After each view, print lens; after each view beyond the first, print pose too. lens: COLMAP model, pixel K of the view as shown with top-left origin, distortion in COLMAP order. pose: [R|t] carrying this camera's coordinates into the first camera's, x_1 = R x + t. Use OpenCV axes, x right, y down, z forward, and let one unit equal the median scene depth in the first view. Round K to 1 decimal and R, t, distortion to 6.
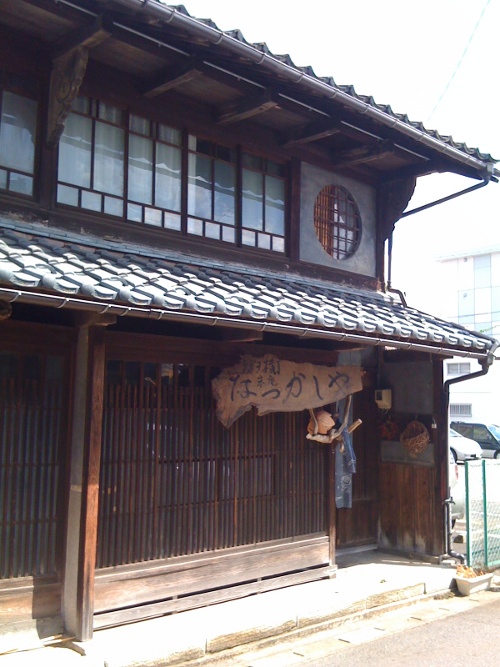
lens RADIAL K [[723.5, 0, 250.0], [0, 723.5, 333.5], [0, 0, 1]] dist [0.152418, -0.692335]
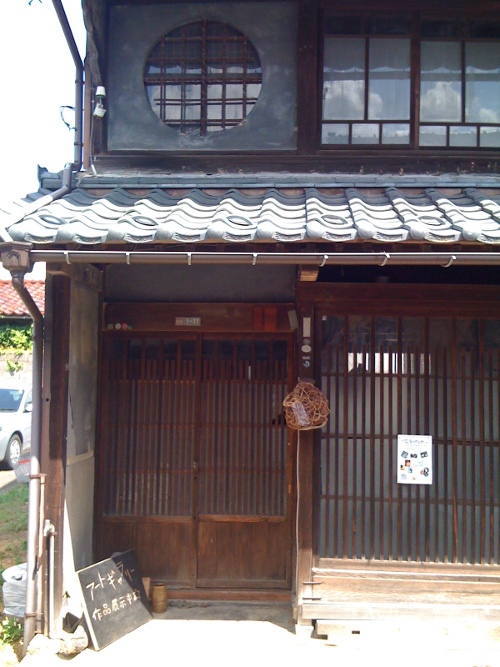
lens RADIAL K [[723.5, 0, 250.0], [0, 723.5, 333.5], [0, 0, 1]] dist [0.152418, -0.692335]
pose [[0.706630, -0.044087, -0.706208, 0.298471], [0.076247, 0.996990, 0.014053, 0.033627], [0.703463, -0.063777, 0.707865, 0.284626]]
